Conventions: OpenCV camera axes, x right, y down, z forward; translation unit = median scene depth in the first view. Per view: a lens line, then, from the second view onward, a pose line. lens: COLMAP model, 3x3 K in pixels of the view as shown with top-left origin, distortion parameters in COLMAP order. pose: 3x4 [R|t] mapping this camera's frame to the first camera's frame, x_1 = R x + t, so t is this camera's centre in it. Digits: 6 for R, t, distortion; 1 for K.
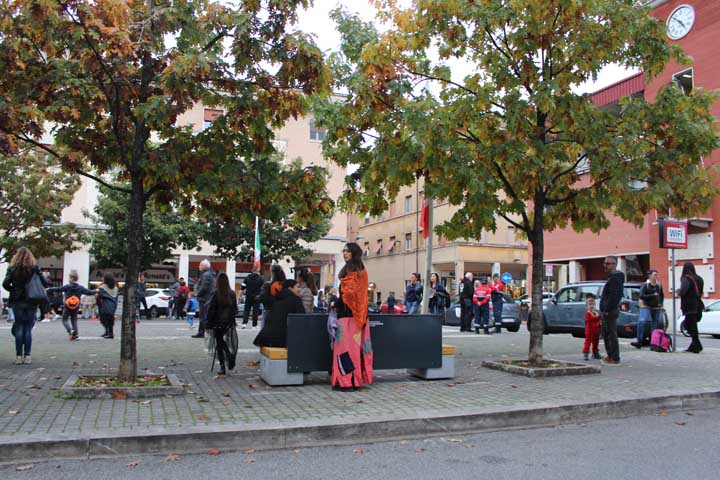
lens RADIAL K [[604.4, 0, 354.4], [0, 604.4, 242.8], [0, 0, 1]] dist [-0.159703, 0.151107]
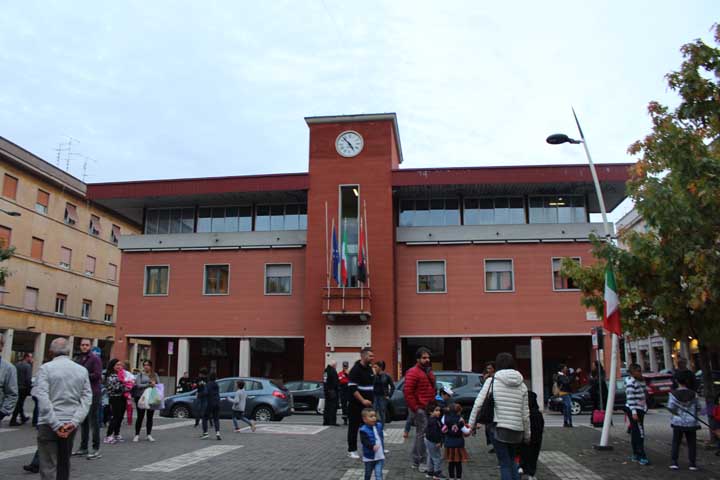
lens RADIAL K [[604.4, 0, 354.4], [0, 604.4, 242.8], [0, 0, 1]] dist [-0.159703, 0.151107]
pose [[0.462190, 0.180697, 0.868176, -0.446482], [-0.078168, 0.983510, -0.163088, 0.017780], [-0.883329, 0.007514, 0.468693, 0.396306]]
